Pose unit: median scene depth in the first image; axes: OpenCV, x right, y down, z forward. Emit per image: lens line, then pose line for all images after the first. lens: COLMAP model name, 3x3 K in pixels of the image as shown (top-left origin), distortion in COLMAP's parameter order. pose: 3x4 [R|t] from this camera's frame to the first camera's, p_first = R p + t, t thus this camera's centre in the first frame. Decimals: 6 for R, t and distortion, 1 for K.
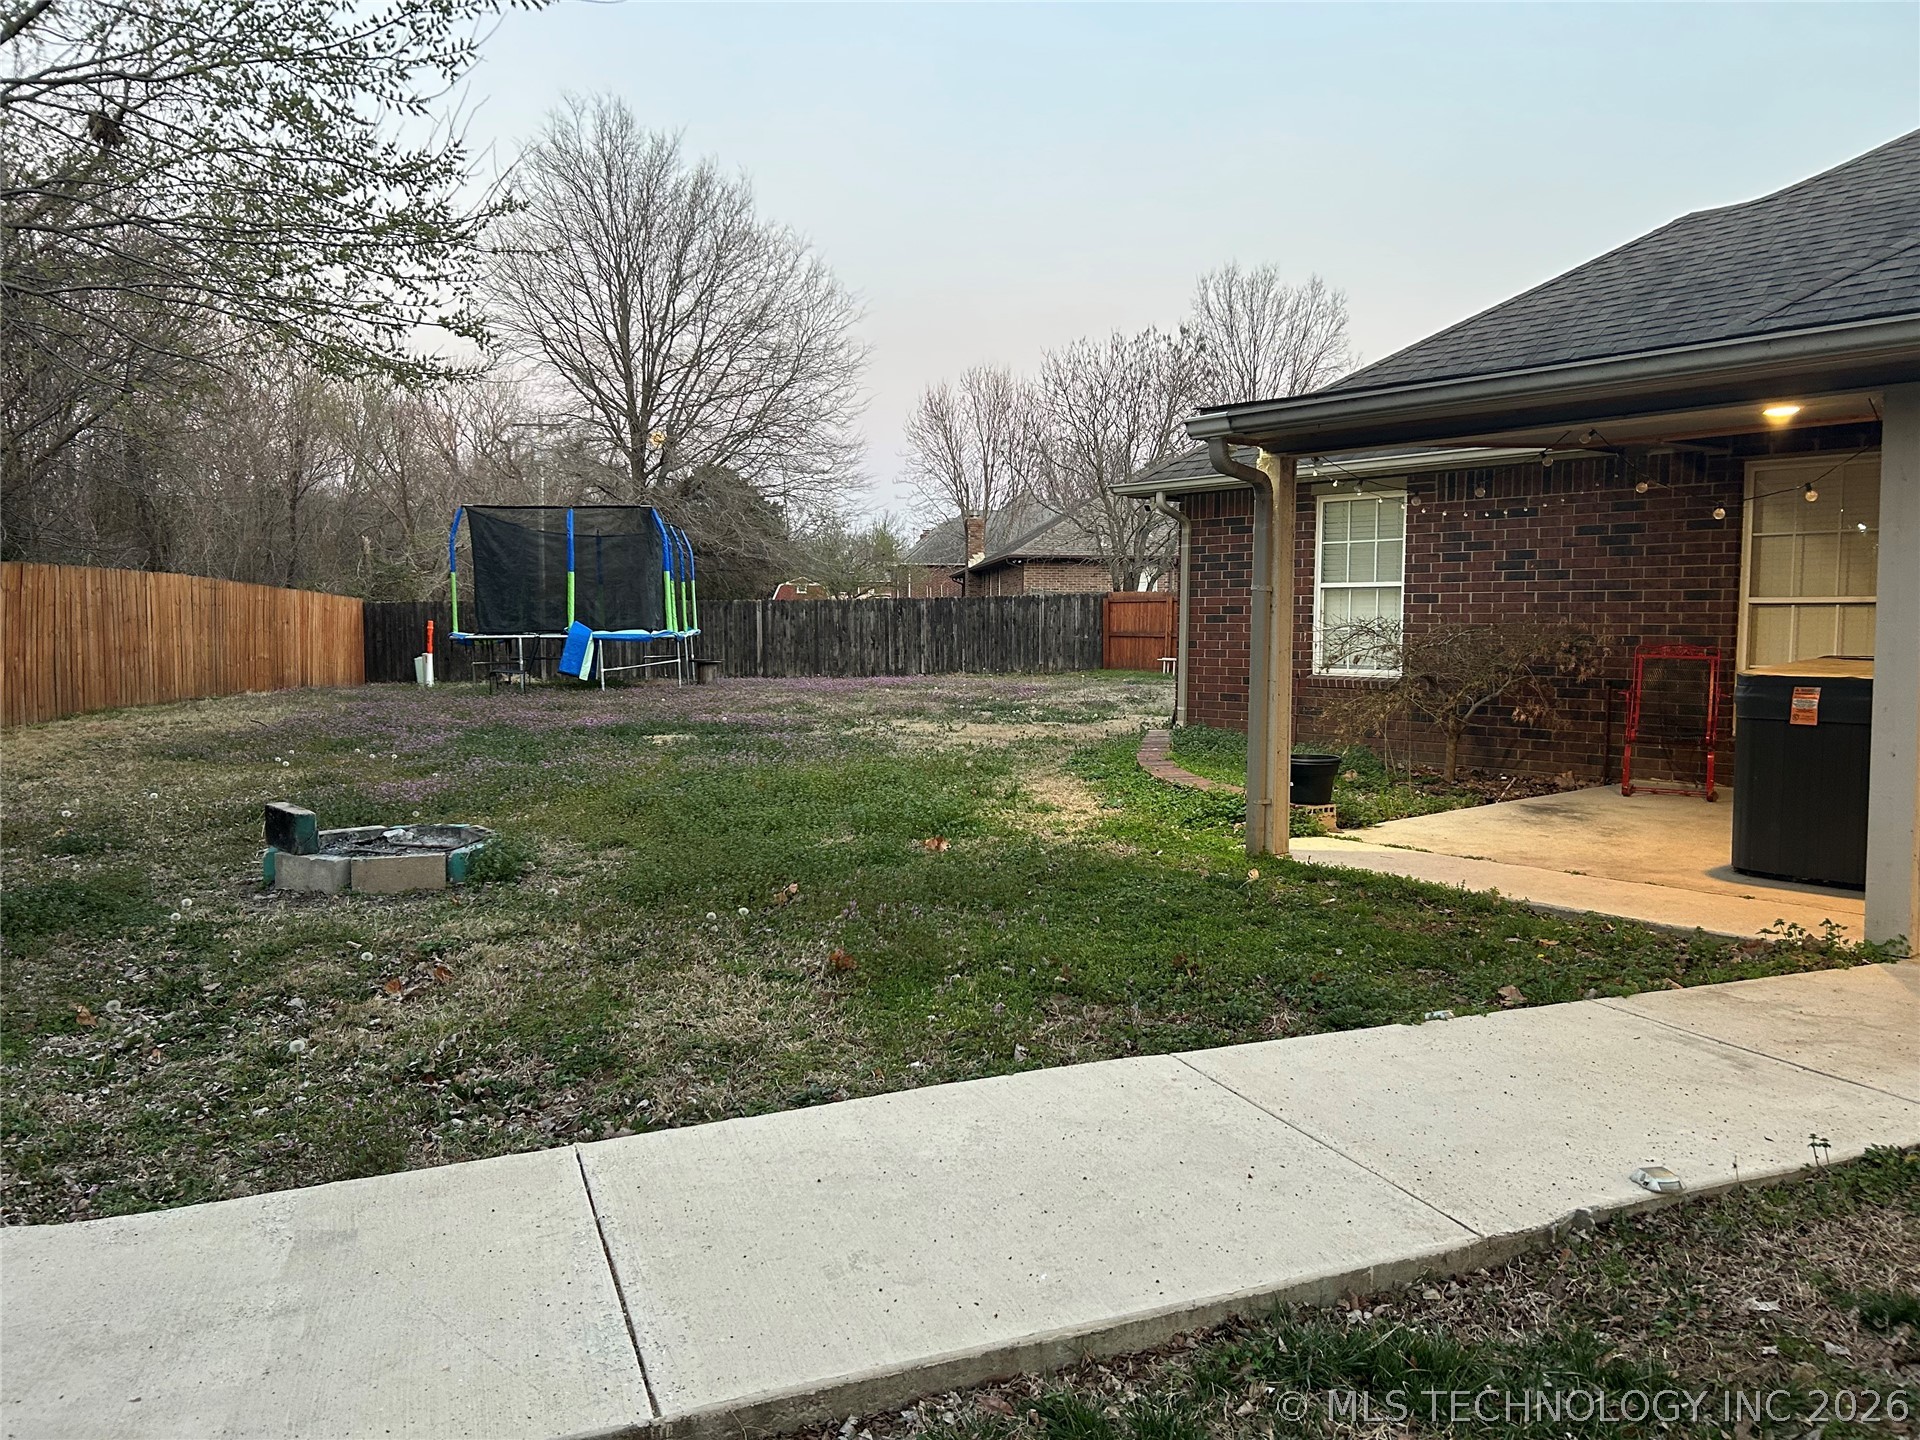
lens RADIAL K [[1431.7, 0, 960.0], [0, 1431.7, 720.8], [0, 0, 1]] dist [0.052749, -0.061063]
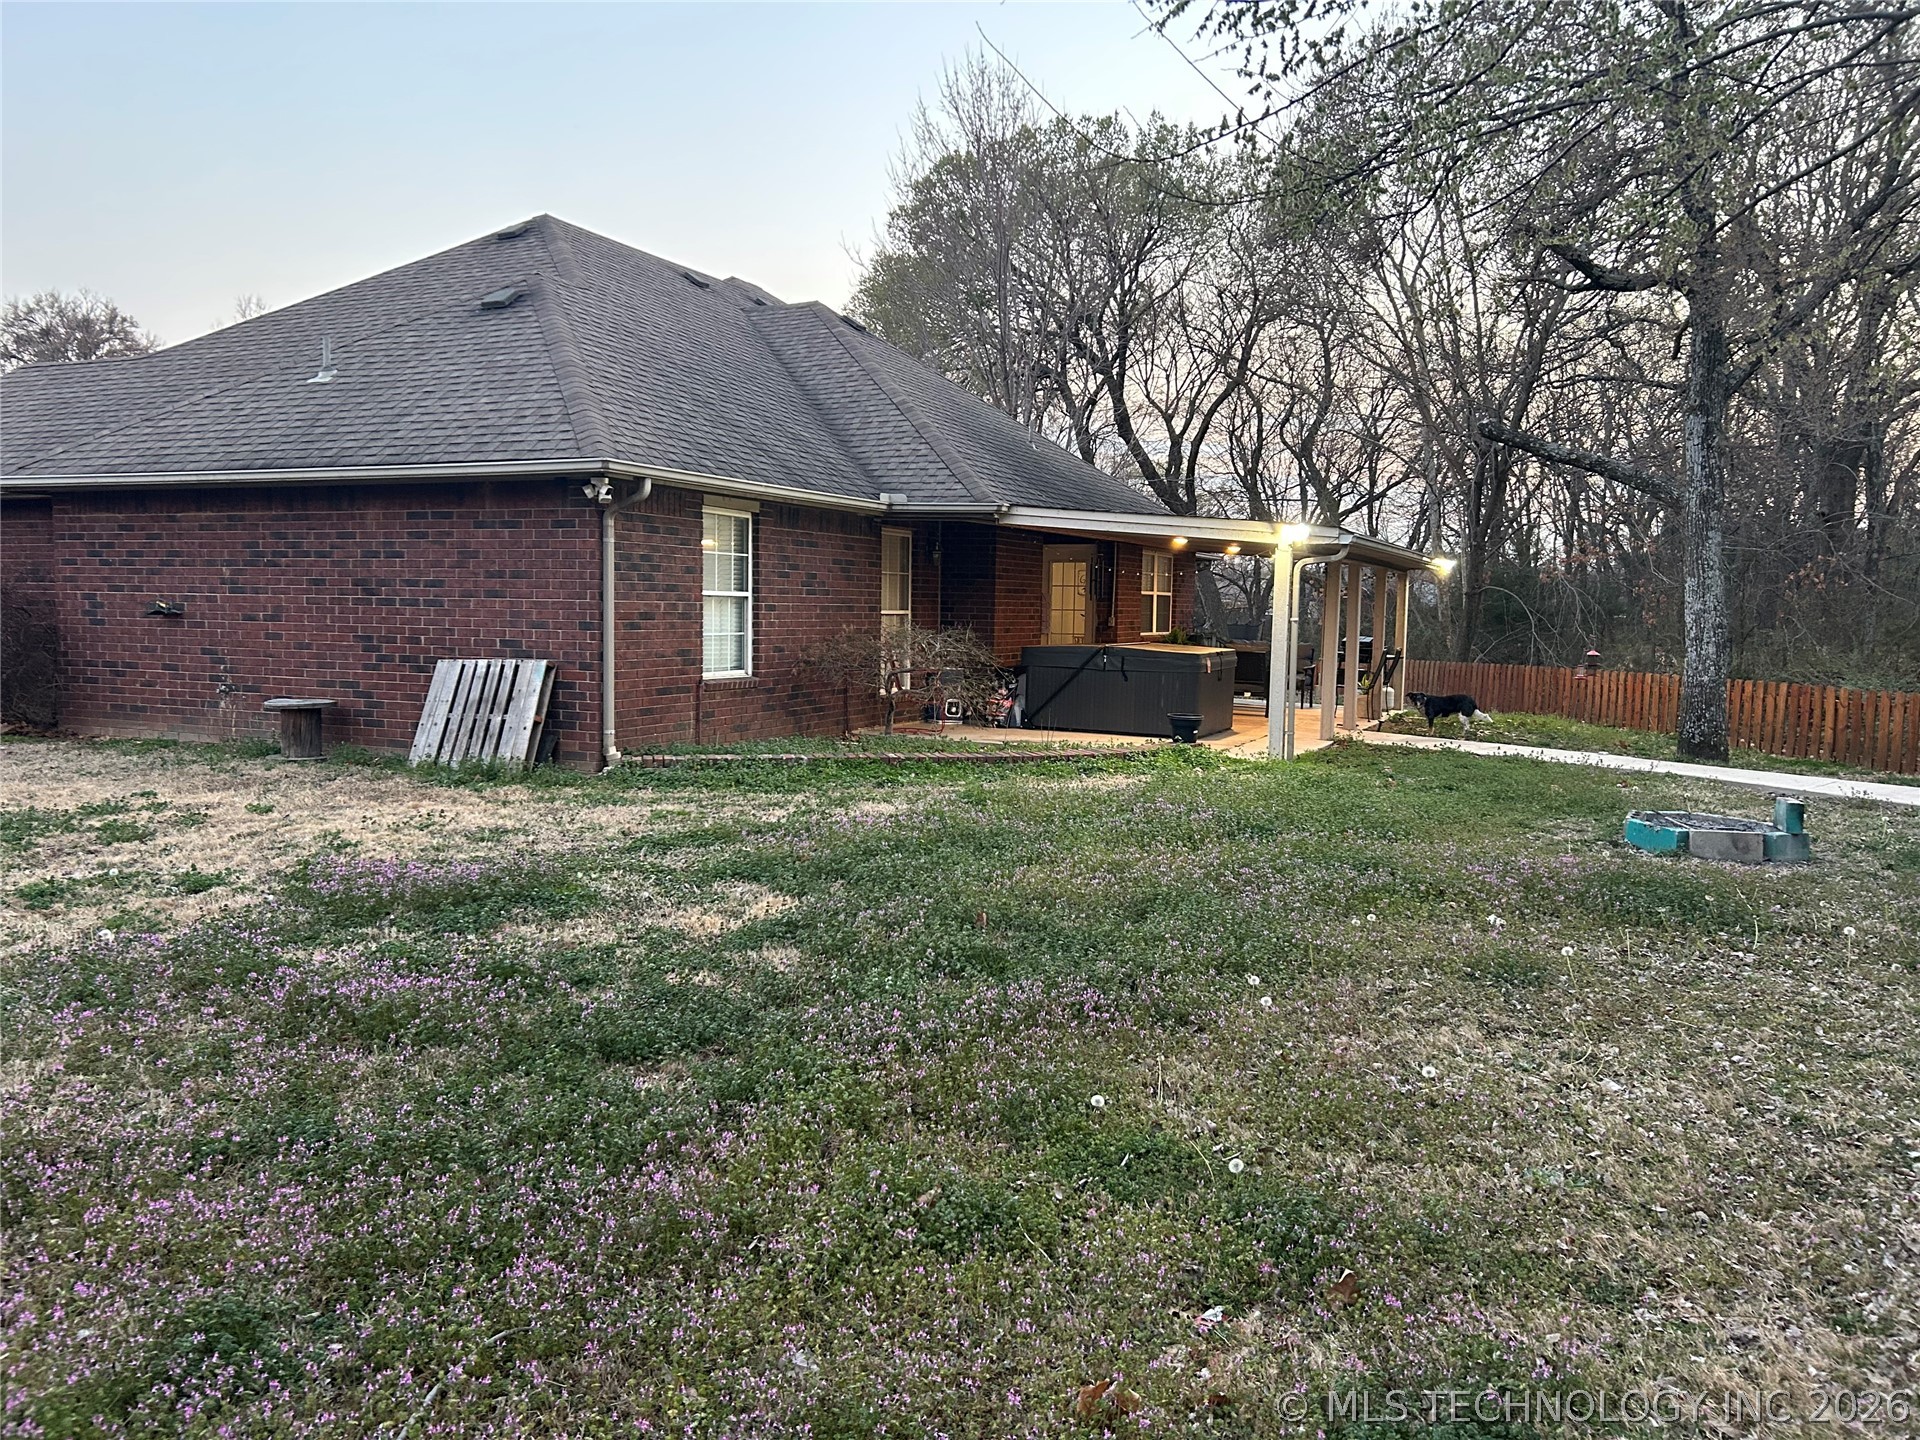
lens RADIAL K [[1431.7, 0, 944.3], [0, 1431.7, 699.2], [0, 0, 1]] dist [0.052749, -0.061063]
pose [[-0.415010, -0.073126, 0.906873, -0.715637], [0.042360, 0.994131, 0.099547, -0.106778], [-0.908830, 0.079728, -0.409477, 1.199589]]
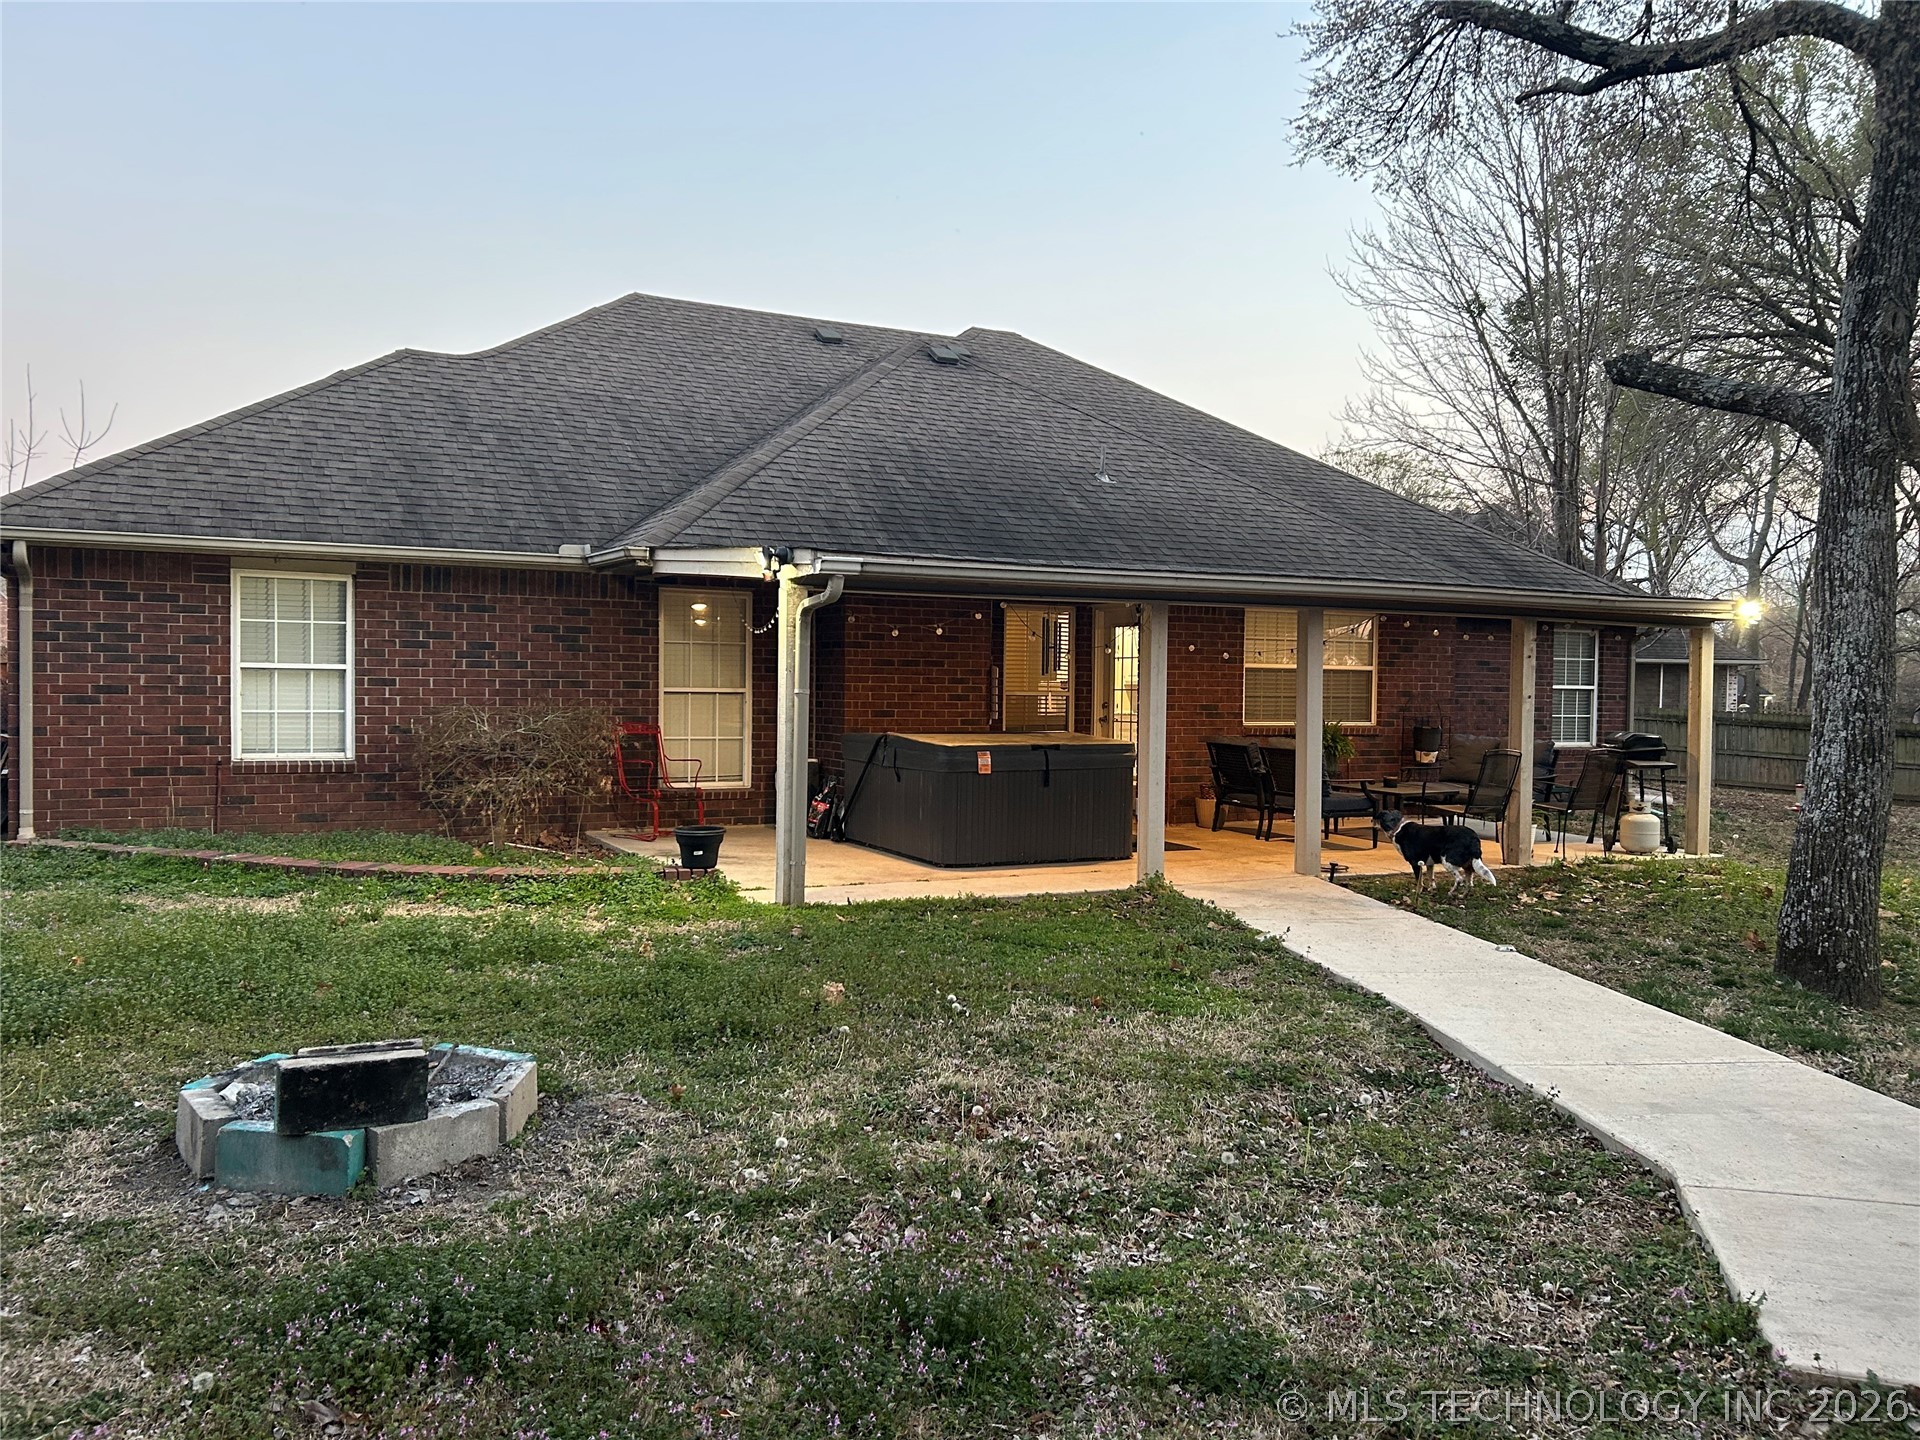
lens RADIAL K [[1431.7, 0, 957.8], [0, 1431.7, 728.1], [0, 0, 1]] dist [0.052749, -0.061063]
pose [[0.232564, -0.028905, 0.972151, -0.522886], [0.056496, 0.998272, 0.016166, -0.039806], [-0.970939, 0.051163, 0.233795, 0.313638]]
